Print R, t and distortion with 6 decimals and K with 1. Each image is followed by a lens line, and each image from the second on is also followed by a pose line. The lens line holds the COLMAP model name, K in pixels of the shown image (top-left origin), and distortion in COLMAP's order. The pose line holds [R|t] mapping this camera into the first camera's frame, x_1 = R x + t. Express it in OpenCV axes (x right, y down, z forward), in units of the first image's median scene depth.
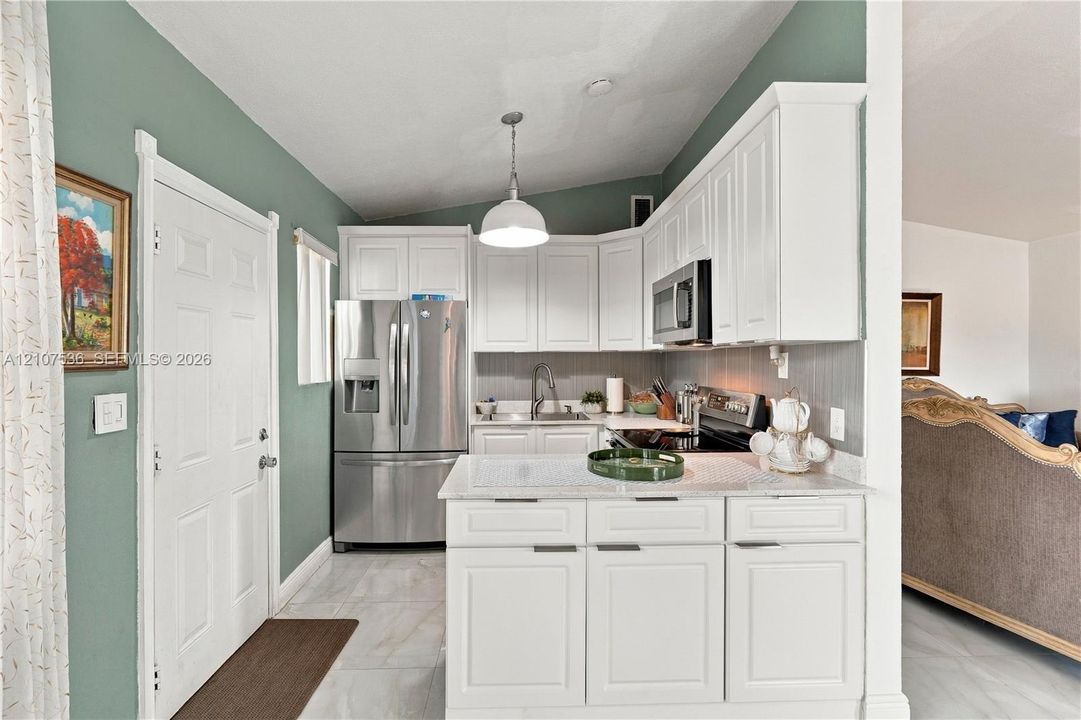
lens RADIAL K [[497.1, 0, 534.6], [0, 497.1, 364.2], [0, 0, 1]] dist [-0.002269, -0.000369]
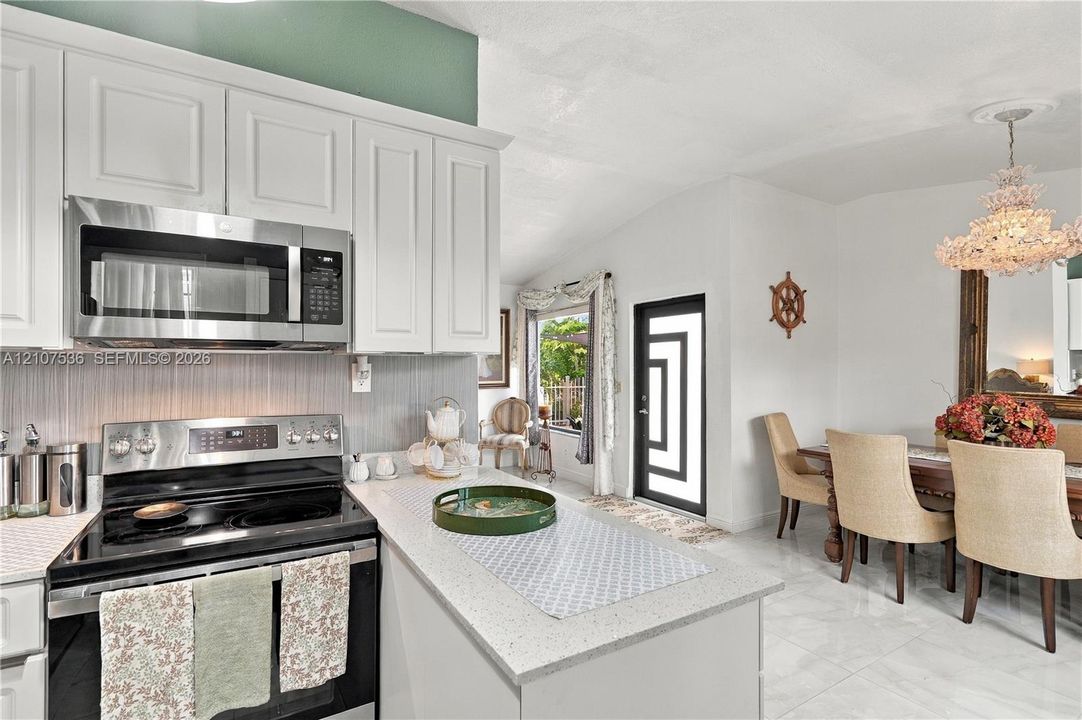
lens RADIAL K [[497.6, 0, 535.1], [0, 497.6, 364.2], [0, 0, 1]] dist [-0.002269, -0.000369]
pose [[-0.463608, 0.009142, 0.885993, -0.289320], [0.010228, 0.999935, -0.004966, -0.009288], [-0.885981, 0.006759, -0.463671, 0.753940]]
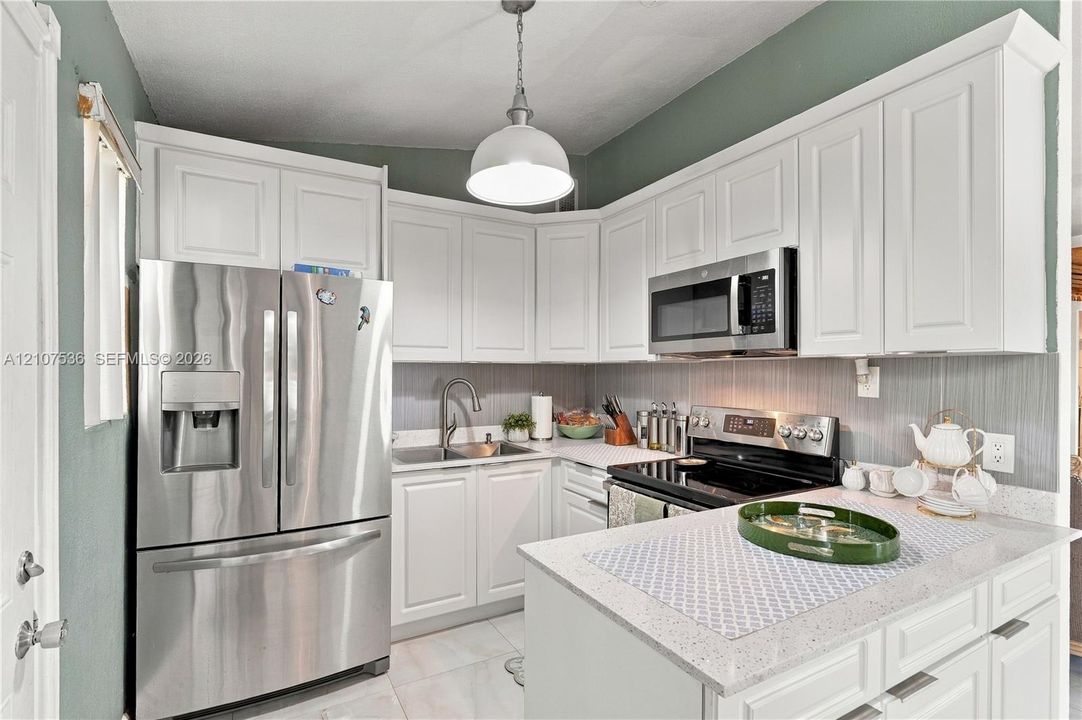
lens RADIAL K [[504.9, 0, 537.6], [0, 504.9, 372.9], [0, 0, 1]] dist [-0.001323, -0.000330]
pose [[0.892194, 0.003004, 0.451643, -0.253749], [0.000199, 0.999975, -0.007043, -0.004680], [-0.451653, 0.006373, 0.892171, 0.323601]]
